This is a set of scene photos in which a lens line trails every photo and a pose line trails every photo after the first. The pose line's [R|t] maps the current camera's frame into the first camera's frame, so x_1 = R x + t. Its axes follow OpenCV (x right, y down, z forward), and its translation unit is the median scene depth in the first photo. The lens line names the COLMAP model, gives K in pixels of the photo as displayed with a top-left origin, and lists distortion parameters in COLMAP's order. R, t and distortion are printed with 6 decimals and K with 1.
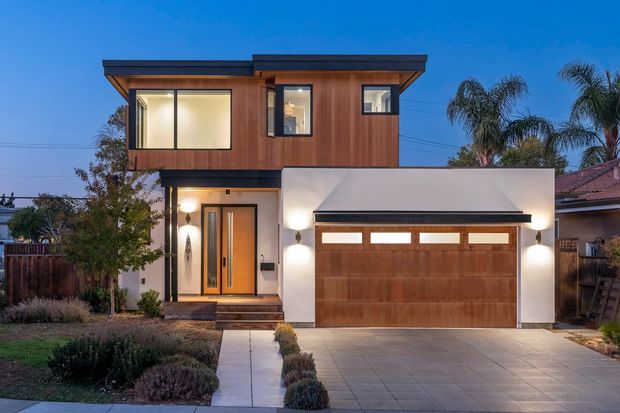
lens RADIAL K [[788.3, 0, 257.2], [0, 788.3, 206.8], [0, 0, 1]] dist [0.018980, -0.009414]
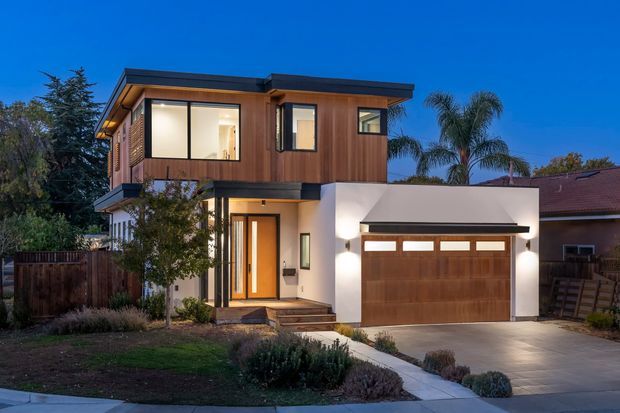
lens RADIAL K [[745.2, 0, 309.8], [0, 745.2, 220.7], [0, 0, 1]] dist [0.012406, -0.003152]
pose [[0.949228, 0.008241, 0.314482, -0.310638], [-0.012513, 0.999855, 0.011567, -0.007280], [-0.314341, -0.014915, 0.949193, 0.027929]]
